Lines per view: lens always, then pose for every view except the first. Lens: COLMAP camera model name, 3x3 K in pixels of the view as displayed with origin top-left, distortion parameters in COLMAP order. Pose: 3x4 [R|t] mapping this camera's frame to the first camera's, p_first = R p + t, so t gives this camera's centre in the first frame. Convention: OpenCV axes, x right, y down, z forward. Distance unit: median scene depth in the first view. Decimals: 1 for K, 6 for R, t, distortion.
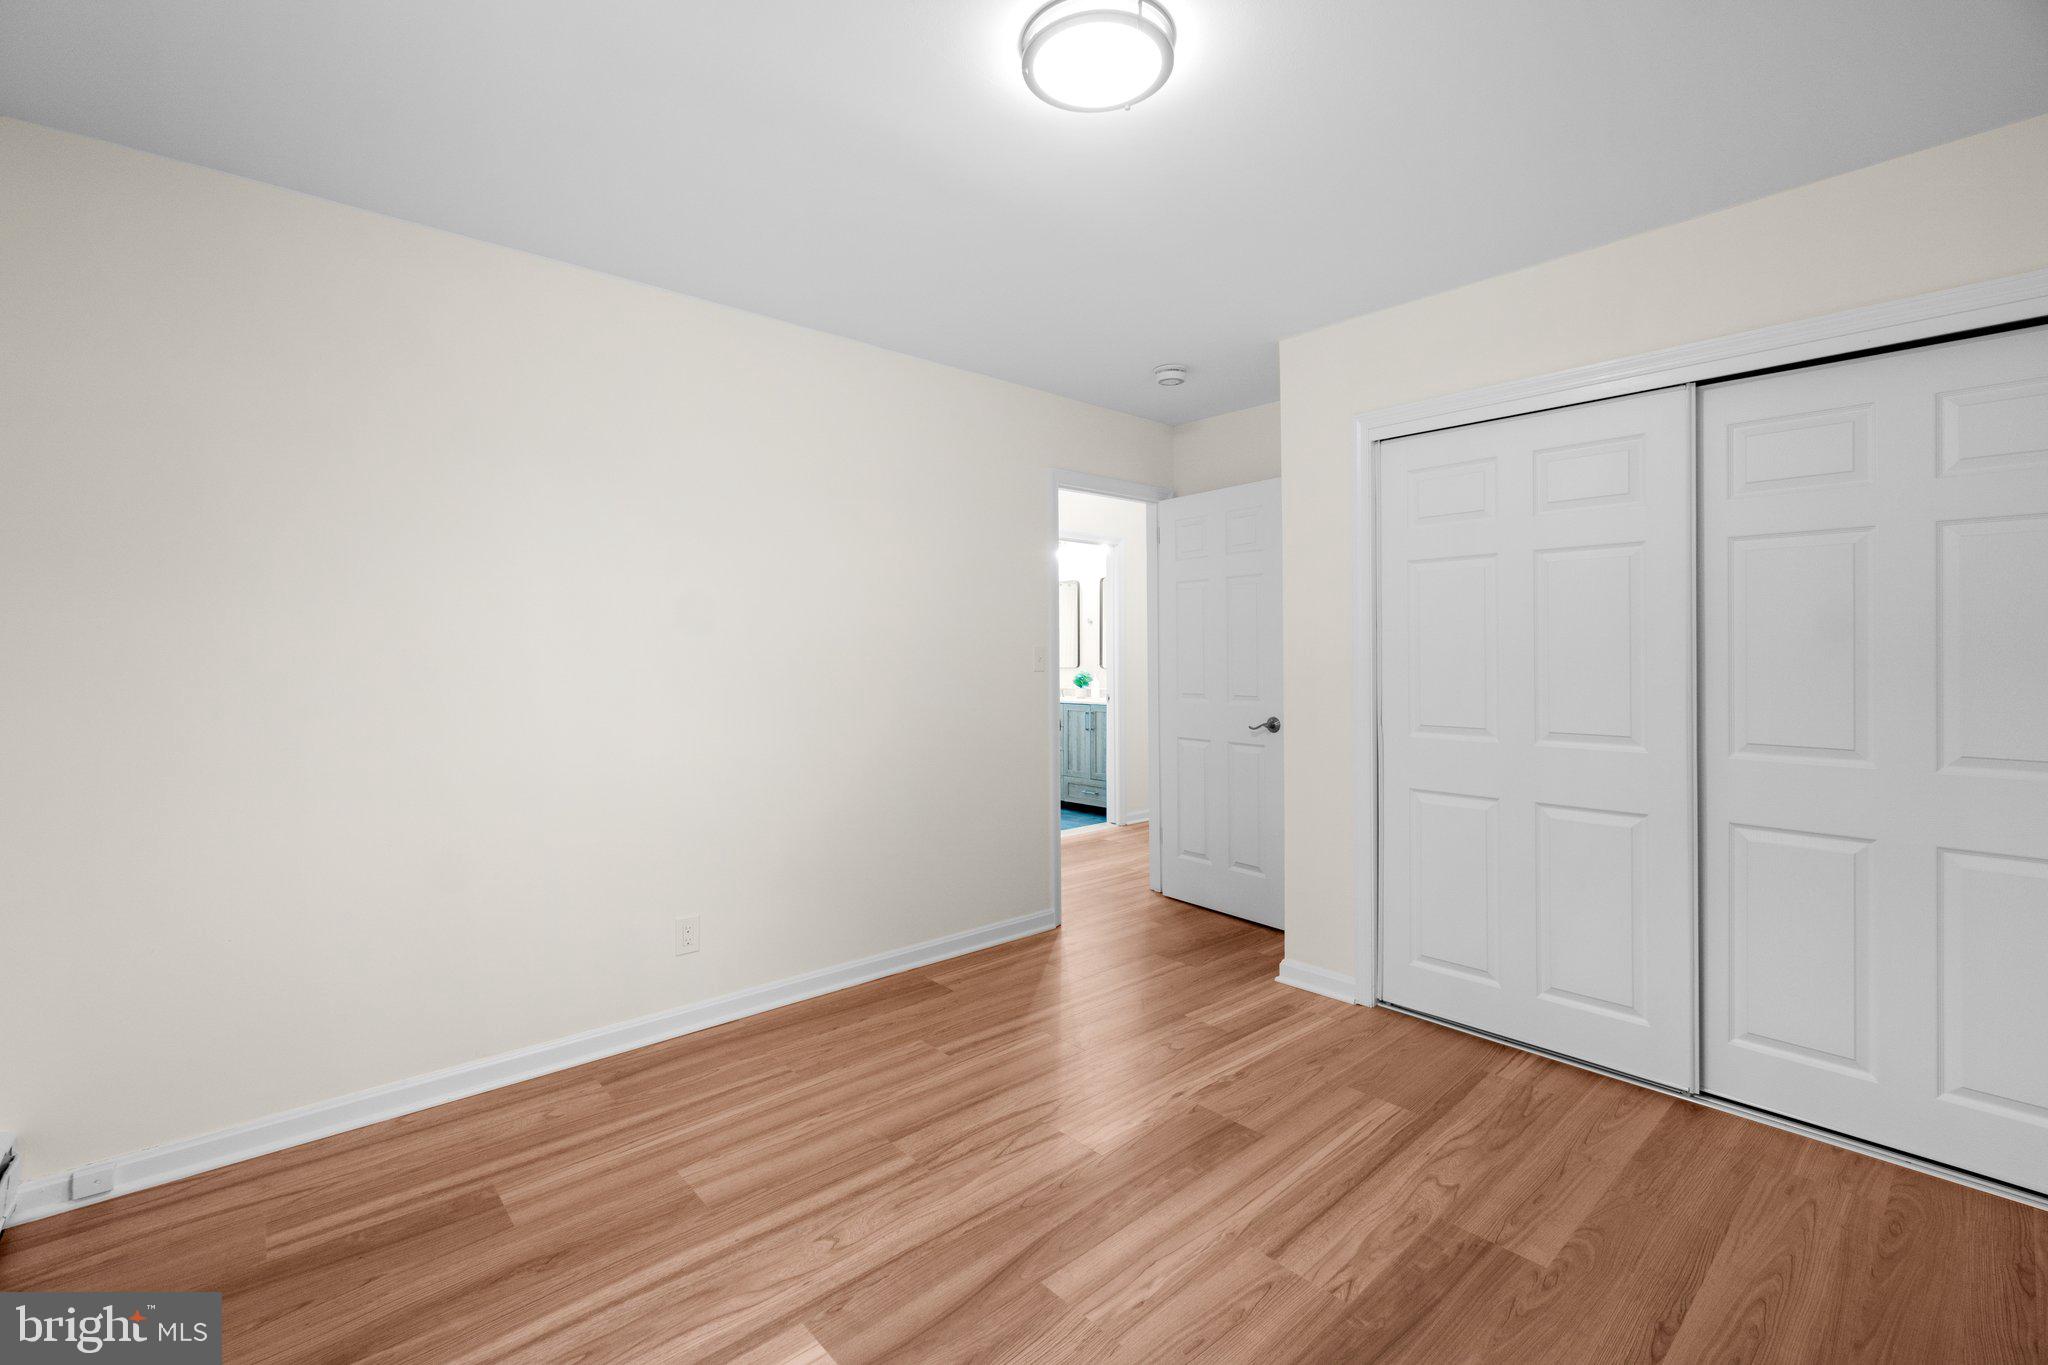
lens RADIAL K [[884.0, 0, 1023.4], [0, 884.0, 668.2], [0, 0, 1]] dist [-0.008099, 0.000504]
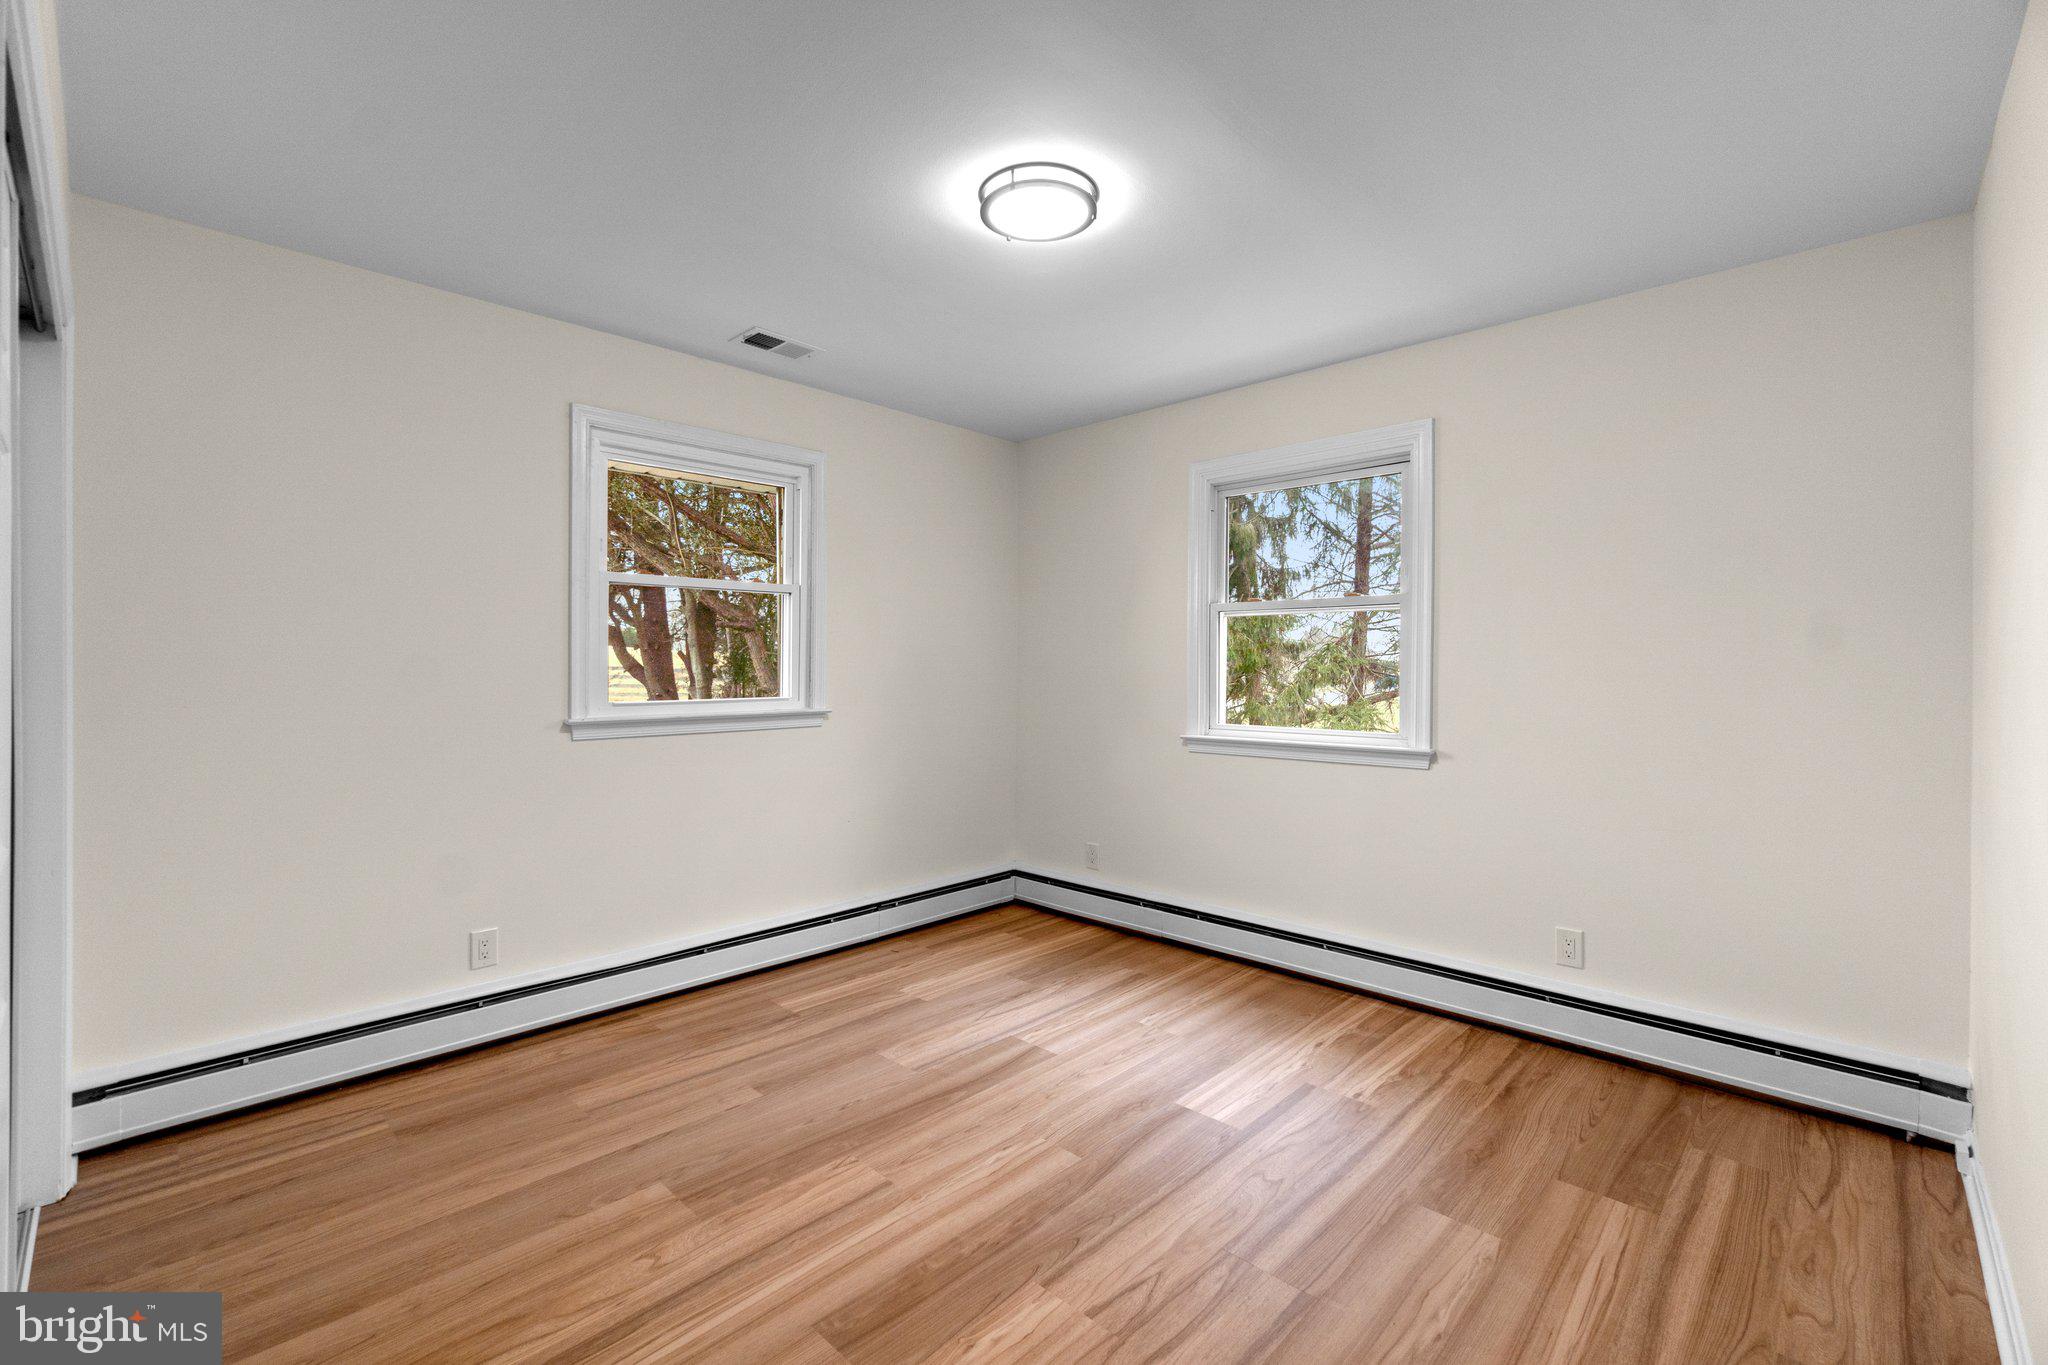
lens RADIAL K [[884.0, 0, 1024.3], [0, 884.0, 671.9], [0, 0, 1]] dist [-0.008099, 0.000504]
pose [[-0.997112, -0.002928, -0.075888, 0.177927], [-0.004696, 0.999722, 0.023126, -0.032408], [0.075799, 0.023416, -0.996848, 1.981806]]
